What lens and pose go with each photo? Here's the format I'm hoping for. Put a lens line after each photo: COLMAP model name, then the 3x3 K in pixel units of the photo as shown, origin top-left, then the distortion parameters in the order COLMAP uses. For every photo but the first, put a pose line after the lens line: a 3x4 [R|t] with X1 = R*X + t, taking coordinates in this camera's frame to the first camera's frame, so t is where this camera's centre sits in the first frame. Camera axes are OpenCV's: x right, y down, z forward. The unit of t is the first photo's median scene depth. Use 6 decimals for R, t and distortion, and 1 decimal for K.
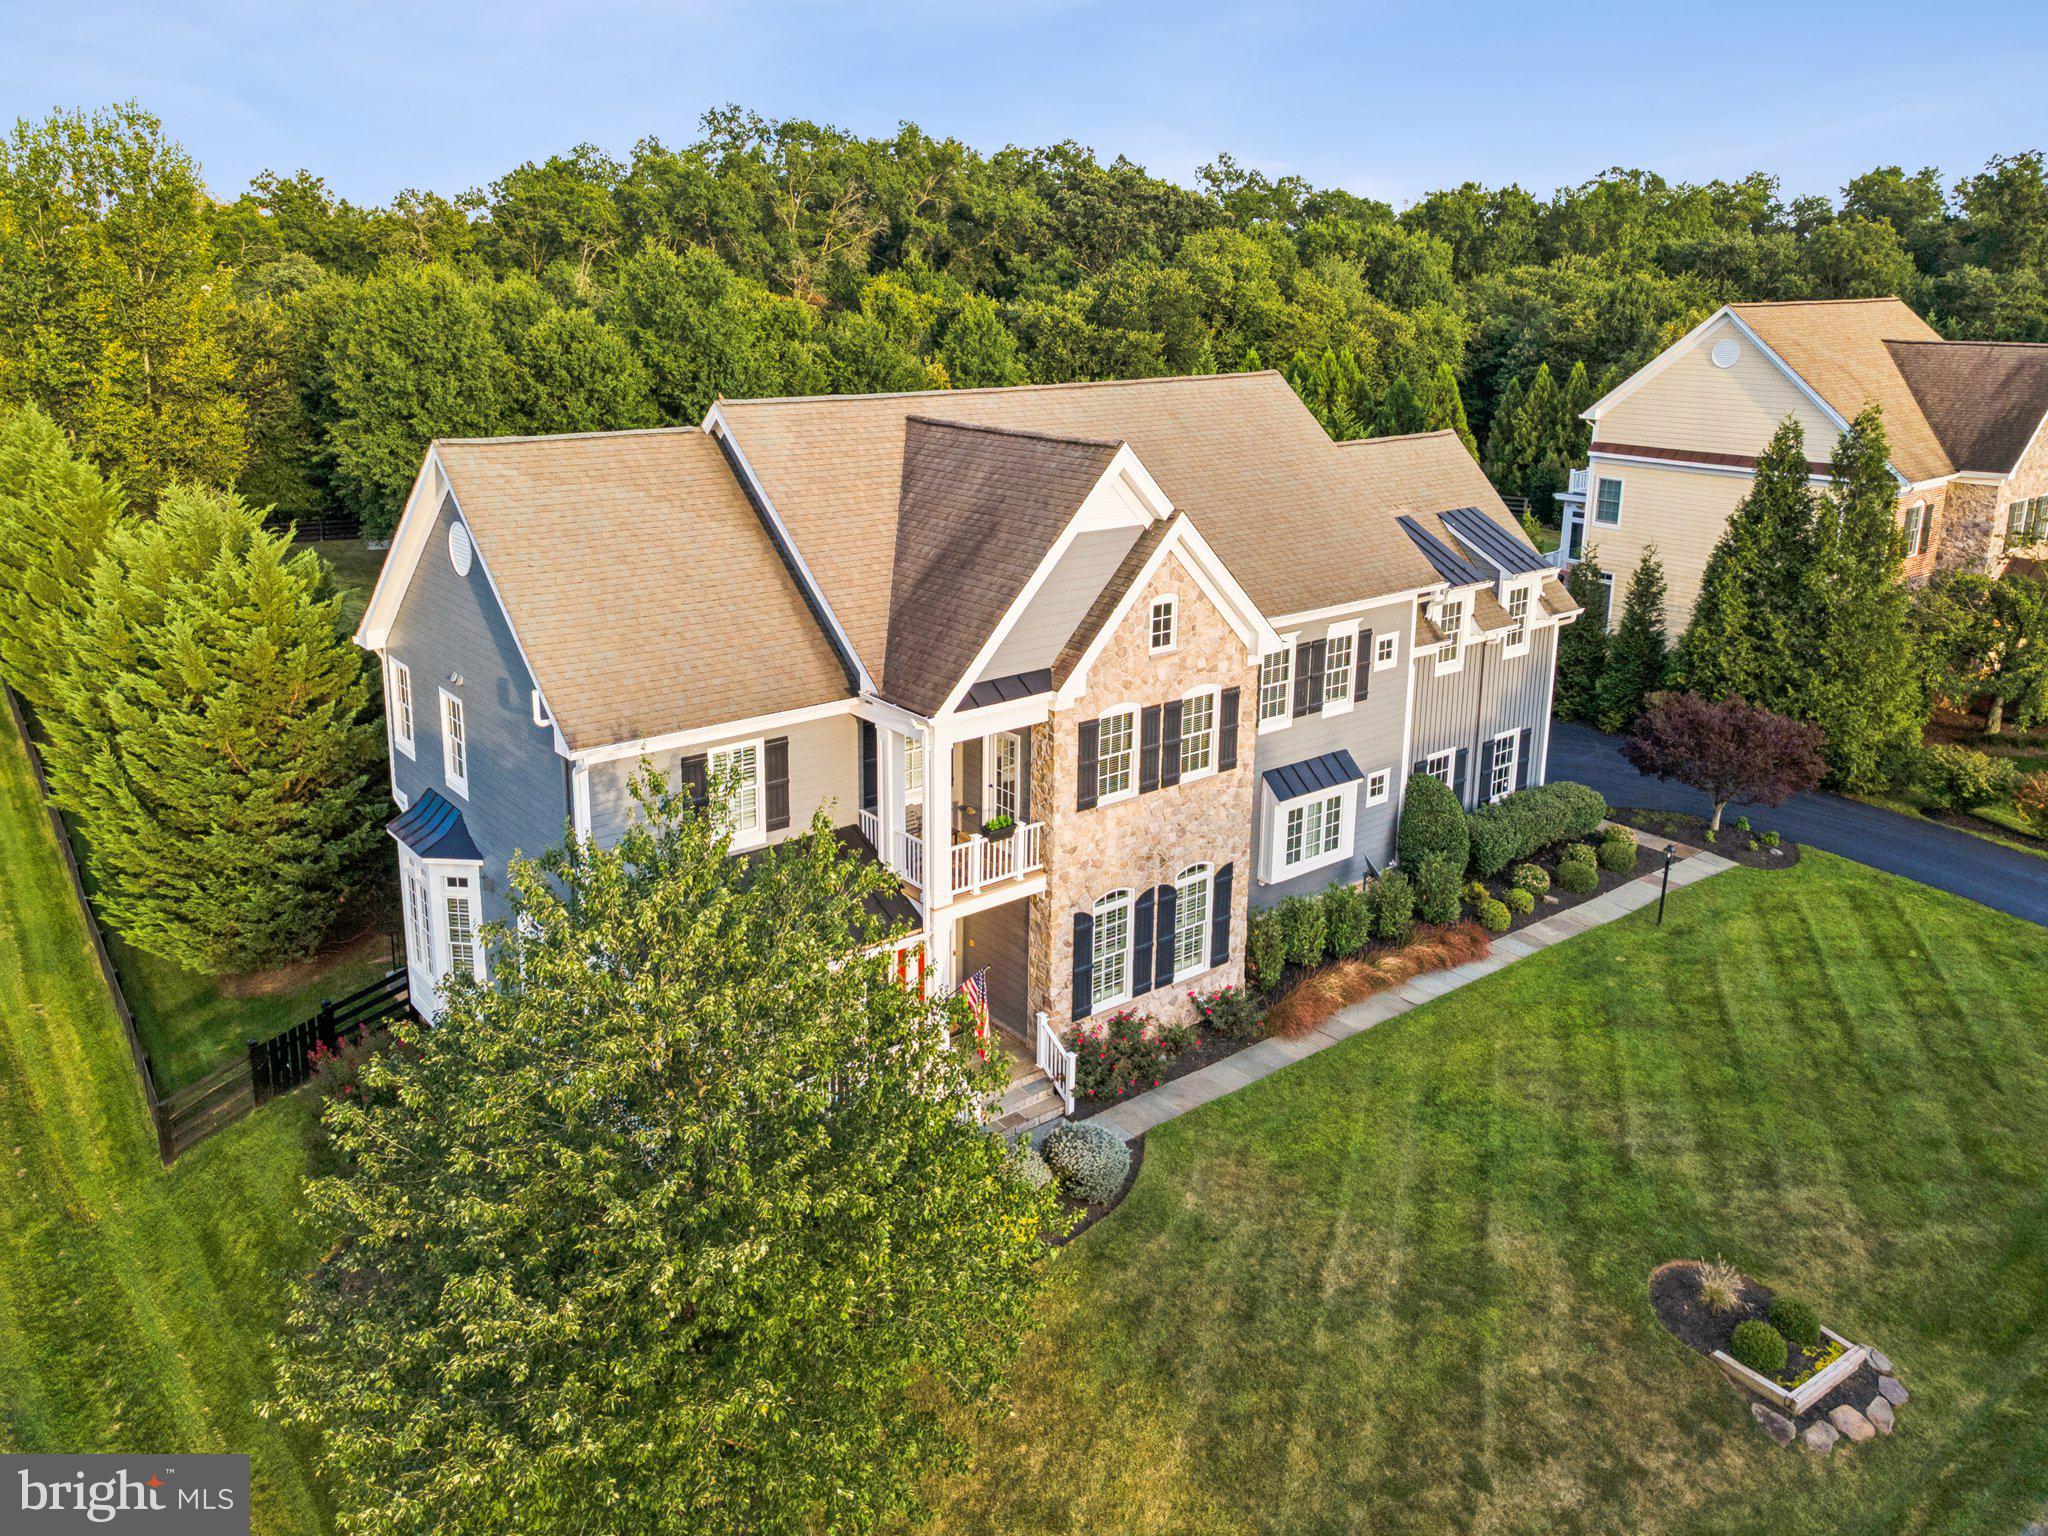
lens RADIAL K [[1539.3, 0, 1026.7], [0, 1539.3, 596.0], [0, 0, 1]] dist [0.021546, -0.000674]
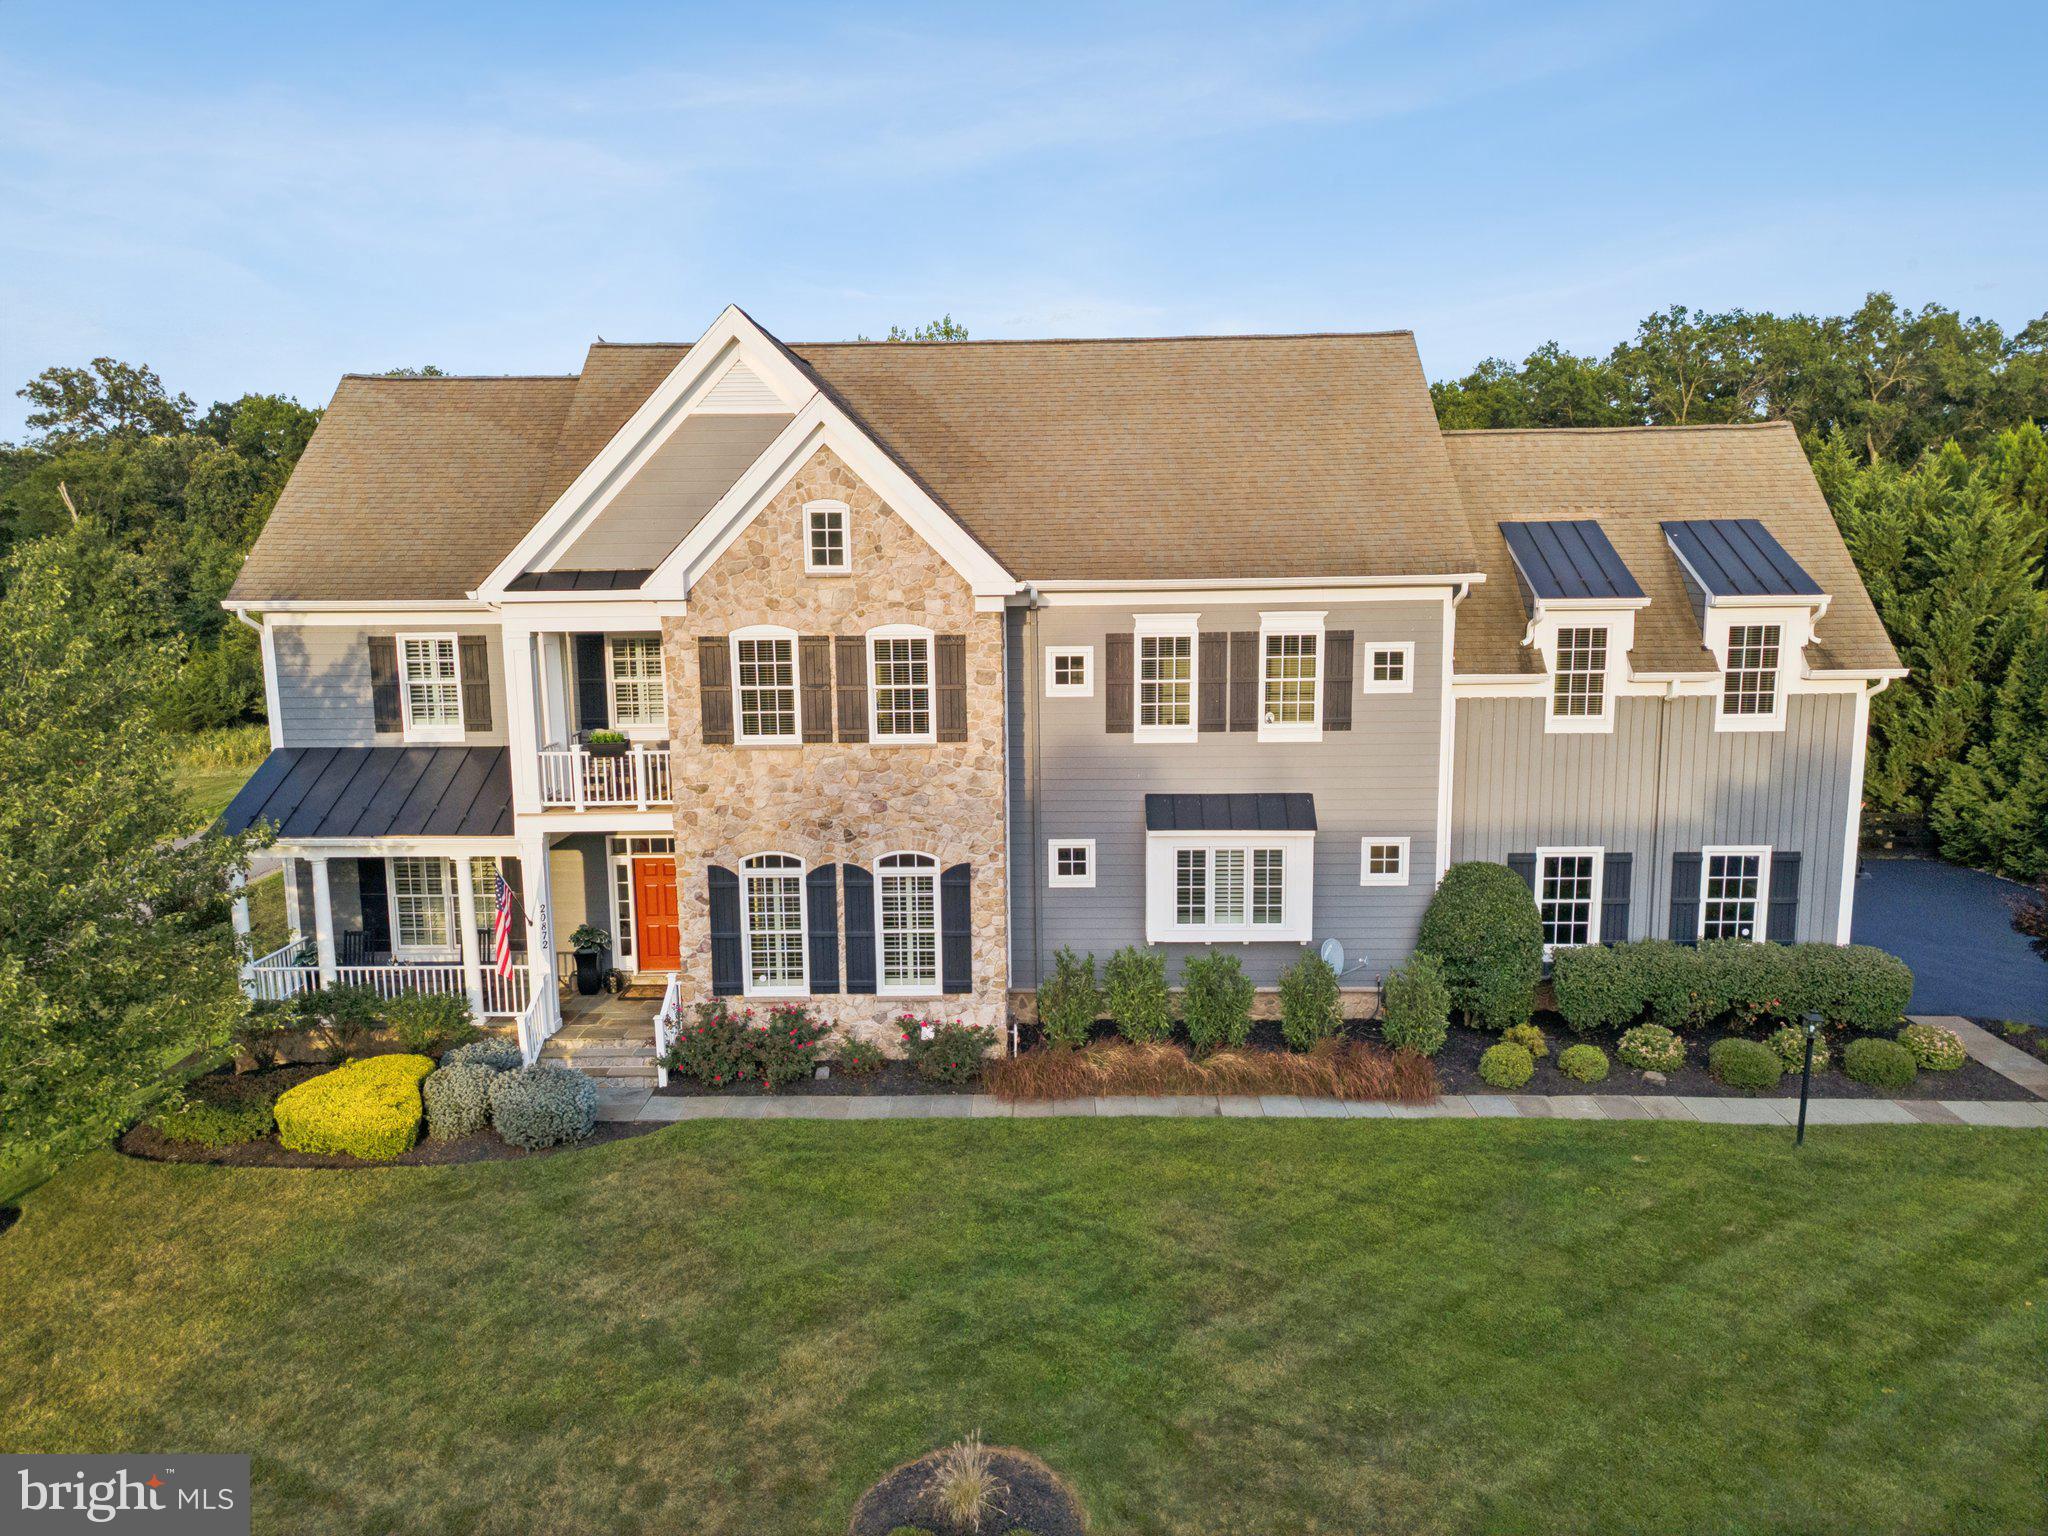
lens RADIAL K [[1489.6, 0, 1024.0], [0, 1489.6, 768.0], [0, 0, 1]] dist [0.038185, -0.001368]
pose [[0.773402, 0.077668, -0.629140, 0.572007], [-0.113427, 0.993404, -0.016799, 0.119361], [0.623686, 0.084354, 0.777110, 0.369056]]
